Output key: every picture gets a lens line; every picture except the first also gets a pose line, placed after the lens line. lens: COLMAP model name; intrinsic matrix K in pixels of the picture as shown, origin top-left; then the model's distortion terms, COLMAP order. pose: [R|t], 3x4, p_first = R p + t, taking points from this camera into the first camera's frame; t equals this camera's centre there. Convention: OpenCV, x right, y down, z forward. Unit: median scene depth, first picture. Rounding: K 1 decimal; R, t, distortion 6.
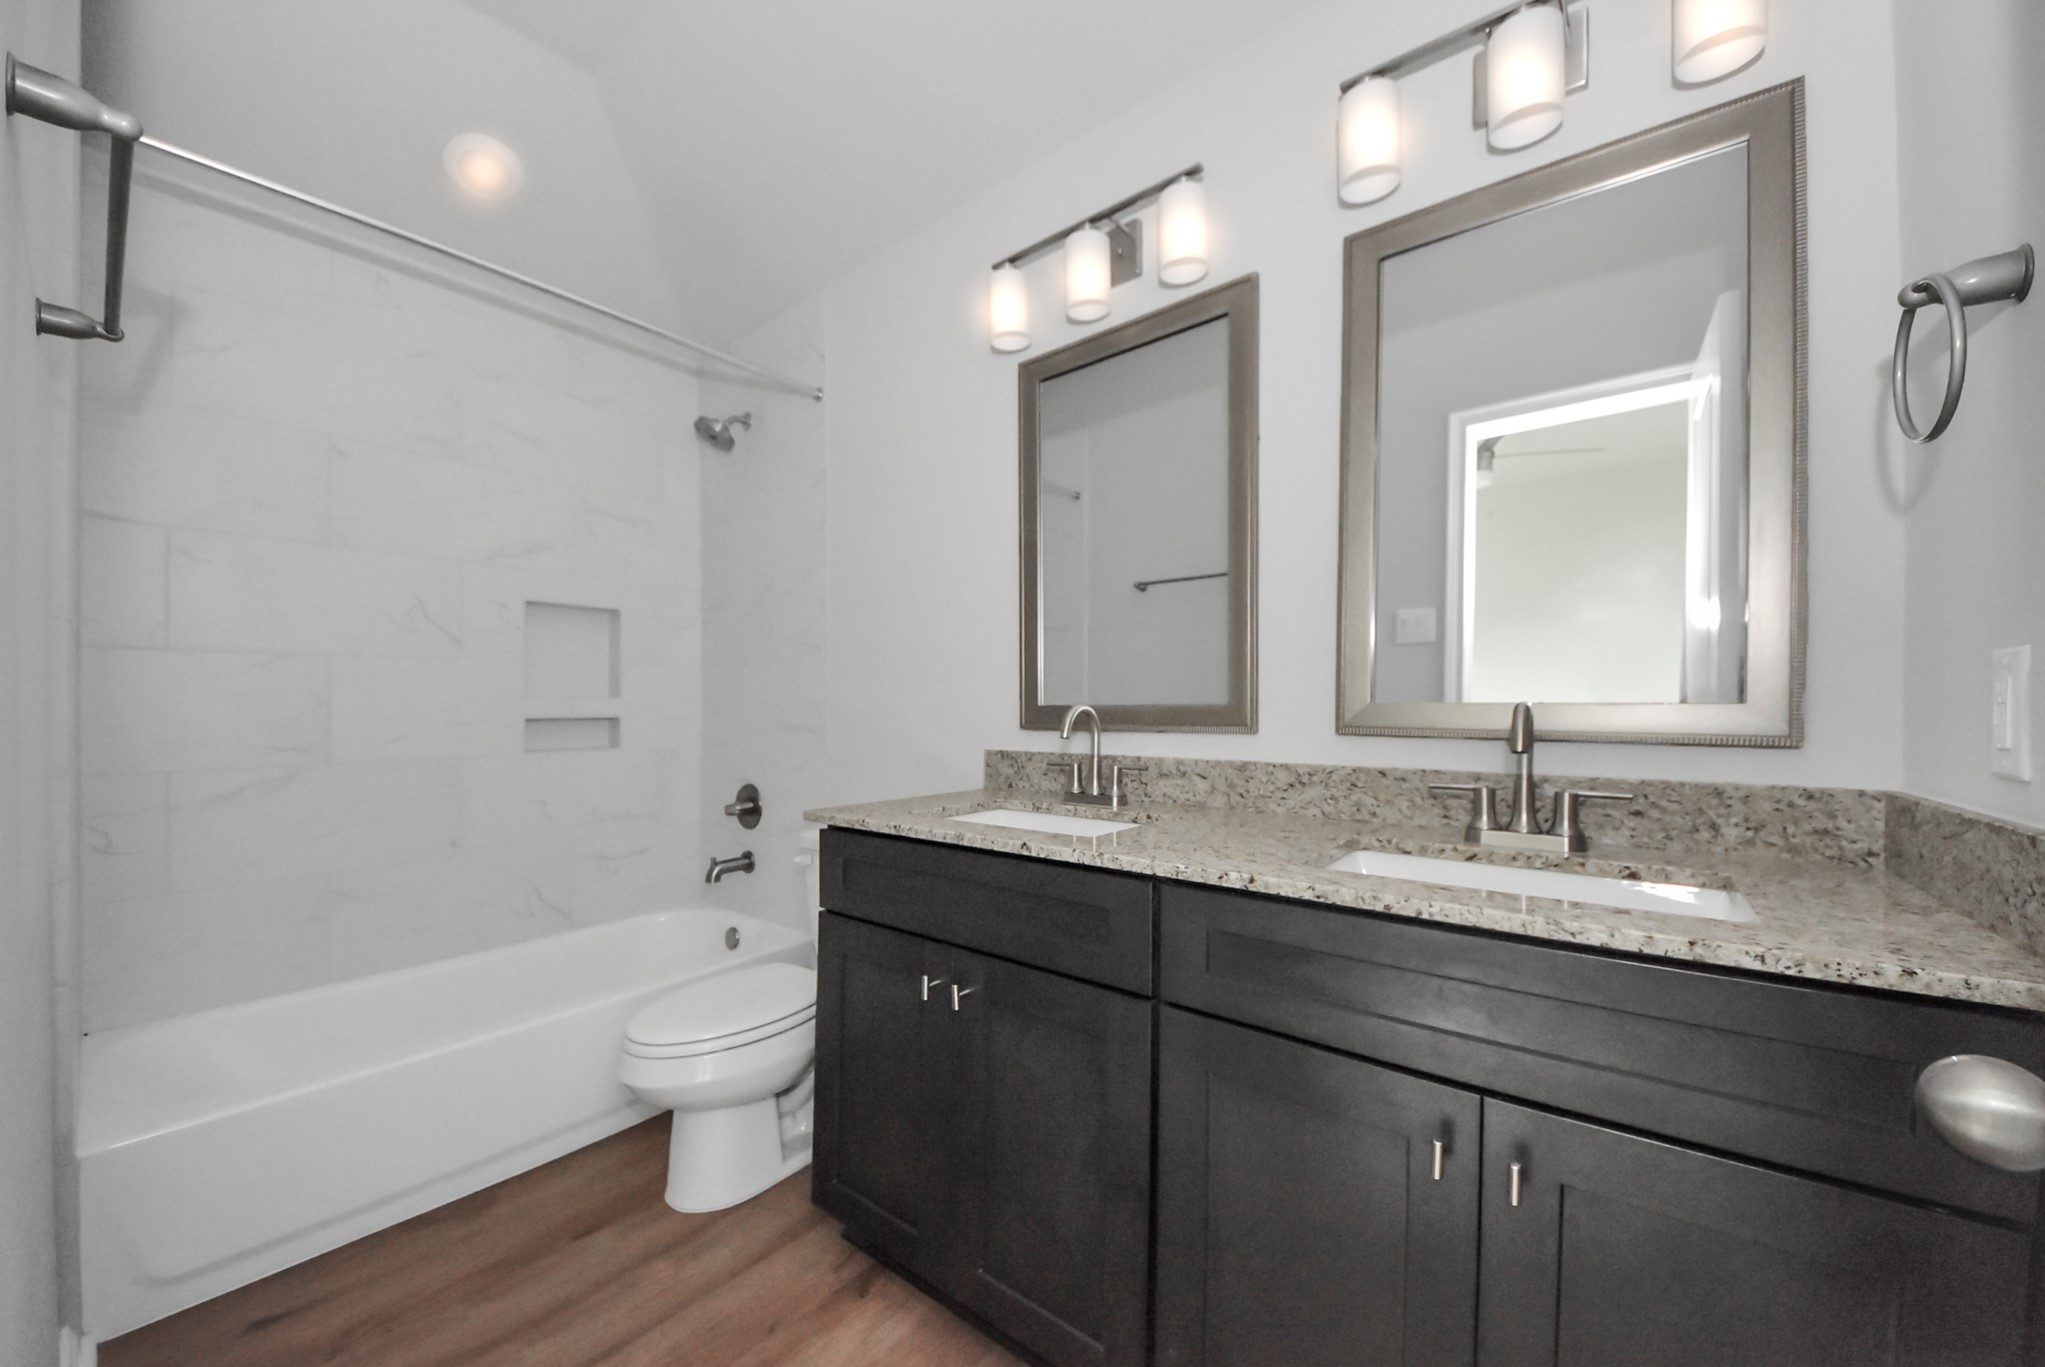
lens RADIAL K [[752.3, 0, 1027.6], [0, 752.3, 685.0], [0, 0, 1]] dist [0.047779, -0.027363]
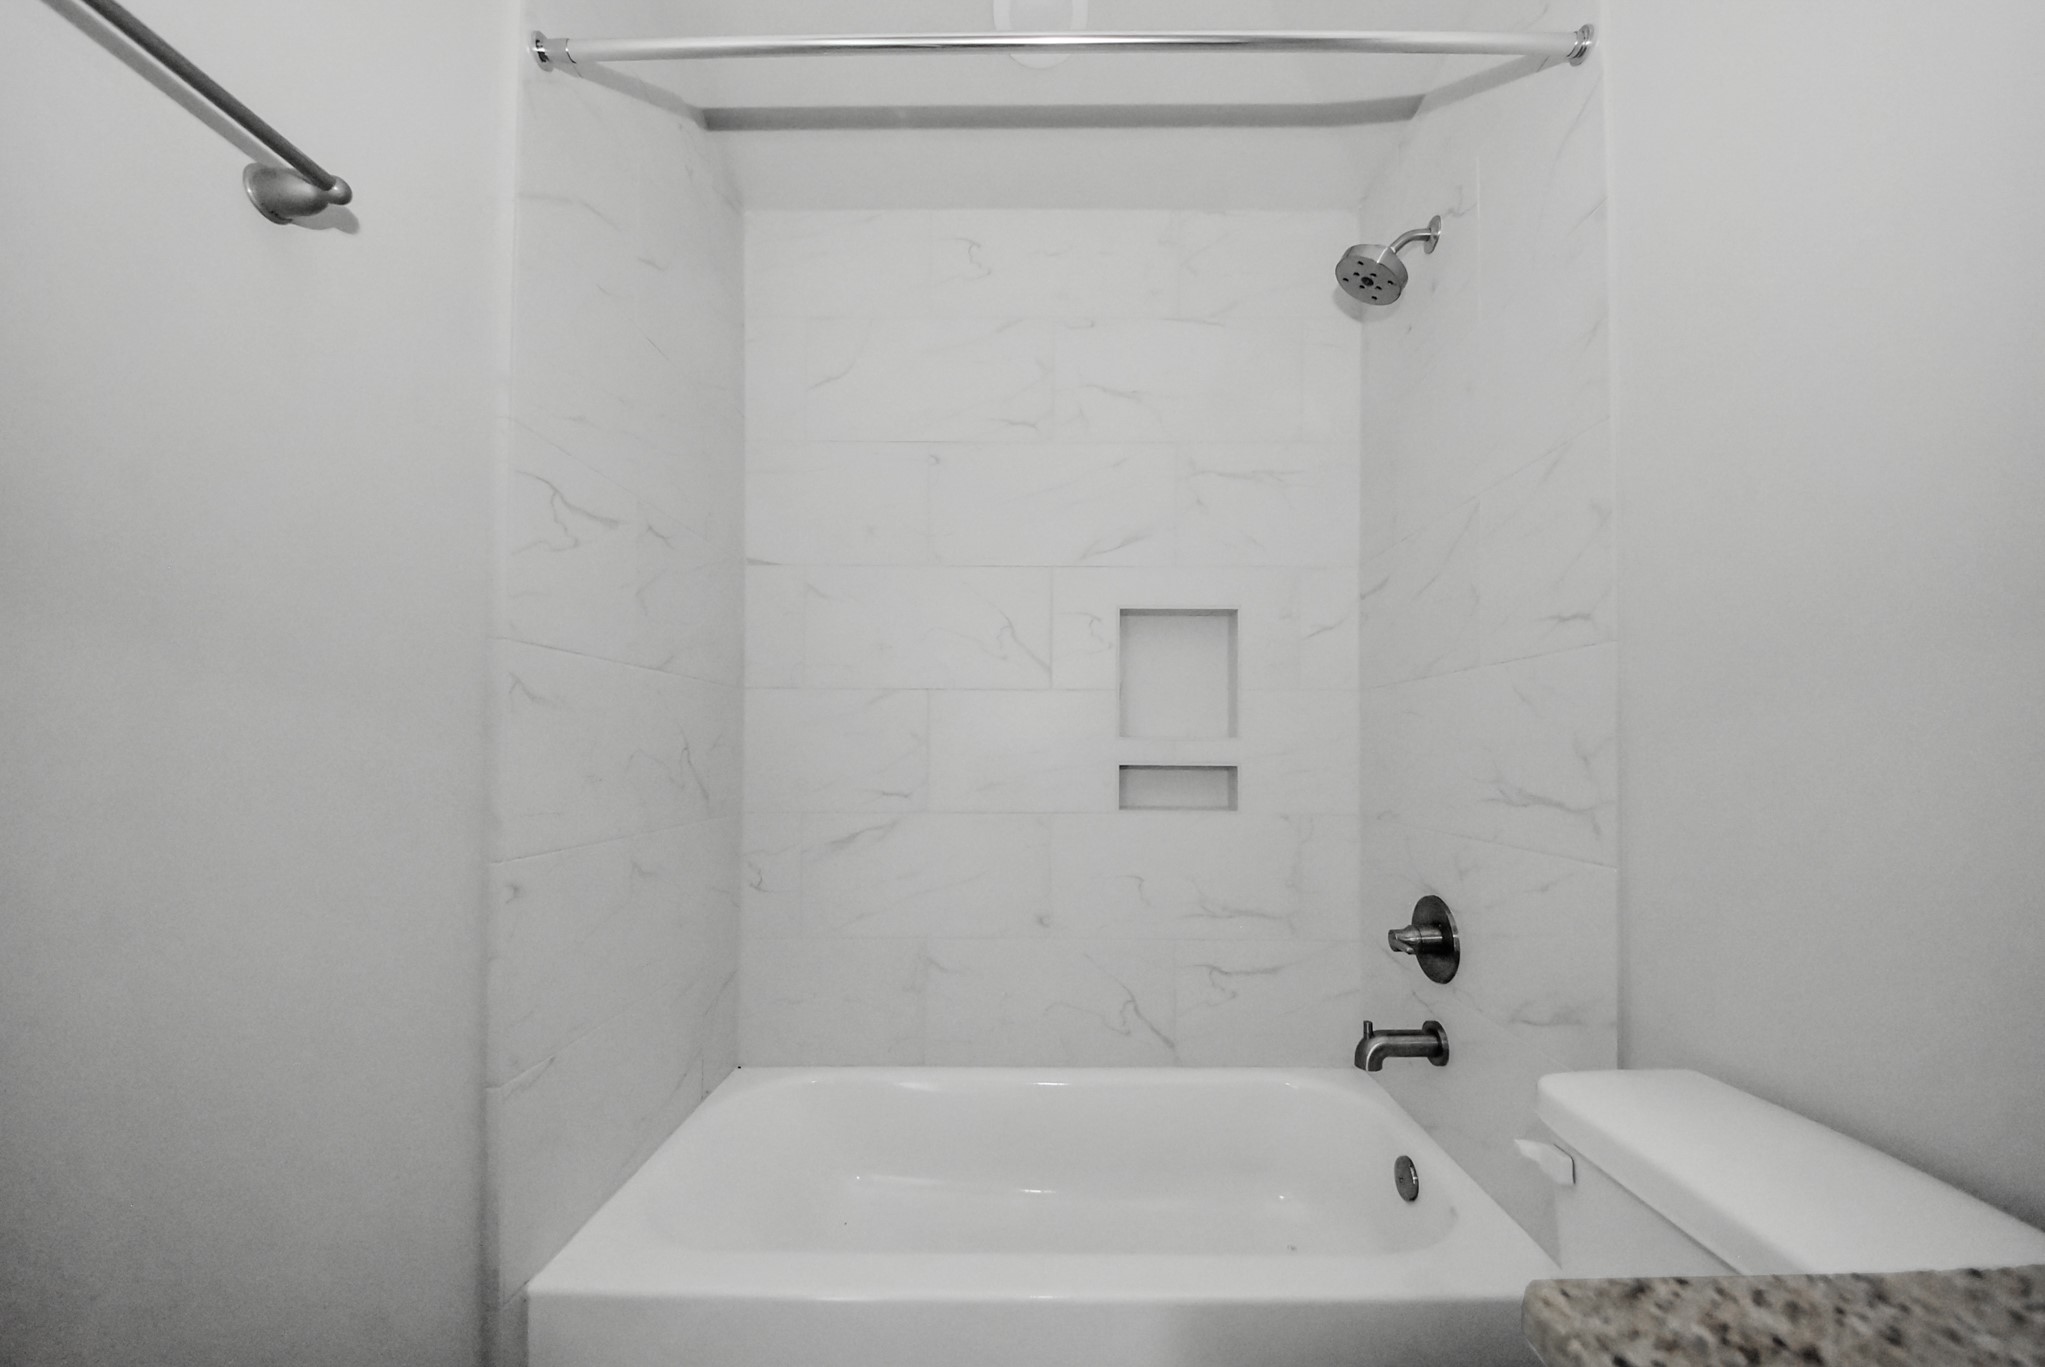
lens RADIAL K [[753.3, 0, 1031.0], [0, 753.3, 743.3], [0, 0, 1]] dist [0.045037, -0.027539]
pose [[0.617707, -0.008364, -0.786364, -0.130958], [0.014205, 0.999899, 0.000523, 0.021275], [0.786280, -0.011494, 0.617763, 0.481335]]
